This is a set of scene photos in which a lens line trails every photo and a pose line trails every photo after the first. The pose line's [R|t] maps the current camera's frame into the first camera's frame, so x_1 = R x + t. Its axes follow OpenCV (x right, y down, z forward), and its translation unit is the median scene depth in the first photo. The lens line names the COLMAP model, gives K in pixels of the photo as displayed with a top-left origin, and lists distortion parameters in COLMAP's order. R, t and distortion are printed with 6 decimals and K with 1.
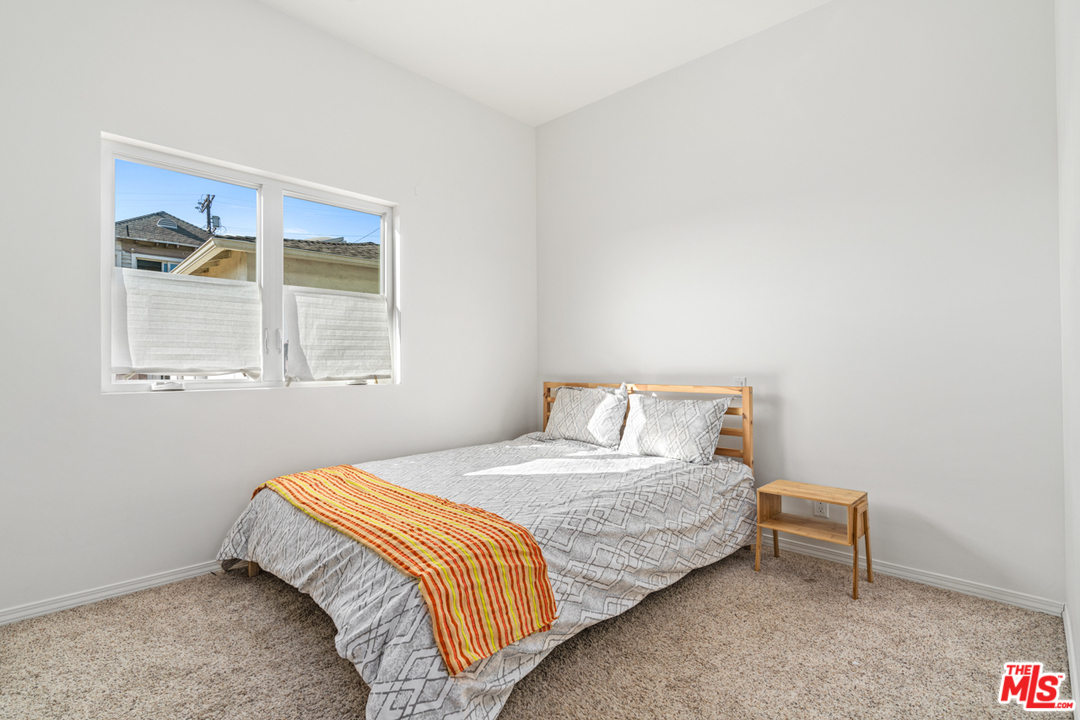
lens RADIAL K [[502.5, 0, 538.0], [0, 502.5, 360.7], [0, 0, 1]] dist [-0.002210, -0.000108]
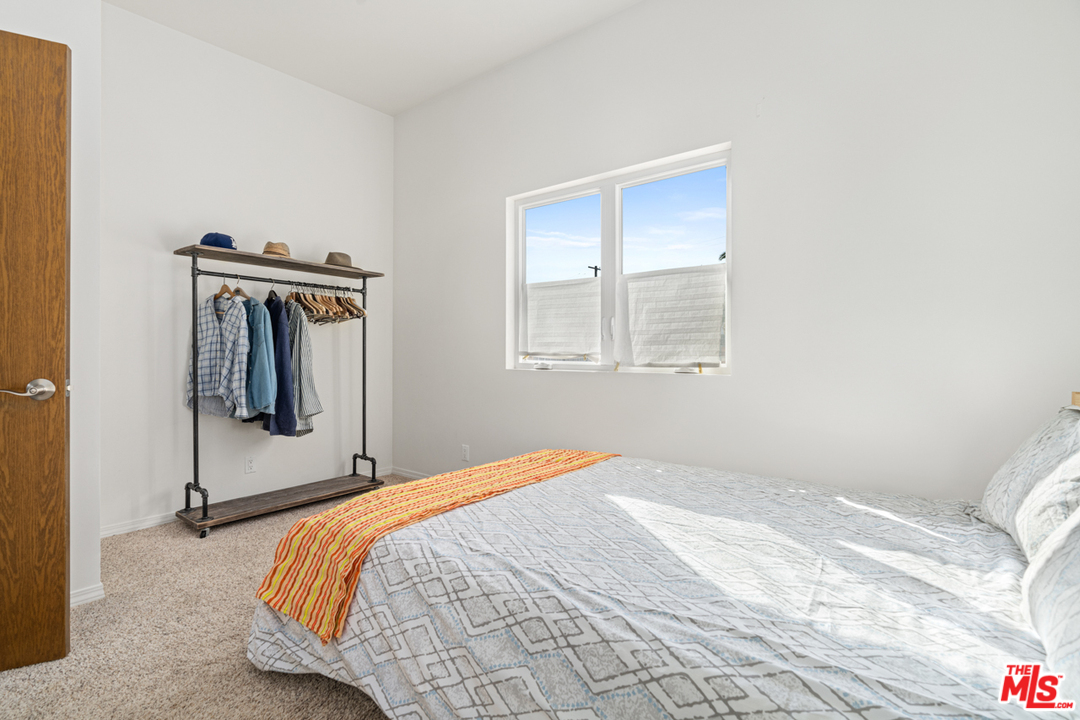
lens RADIAL K [[502.5, 0, 538.0], [0, 502.5, 356.8], [0, 0, 1]] dist [-0.002210, -0.000108]
pose [[0.117049, 0.015147, -0.993011, 0.513572], [0.007167, 0.999845, 0.016096, 0.003675], [0.993100, -0.009001, 0.116922, 0.691831]]
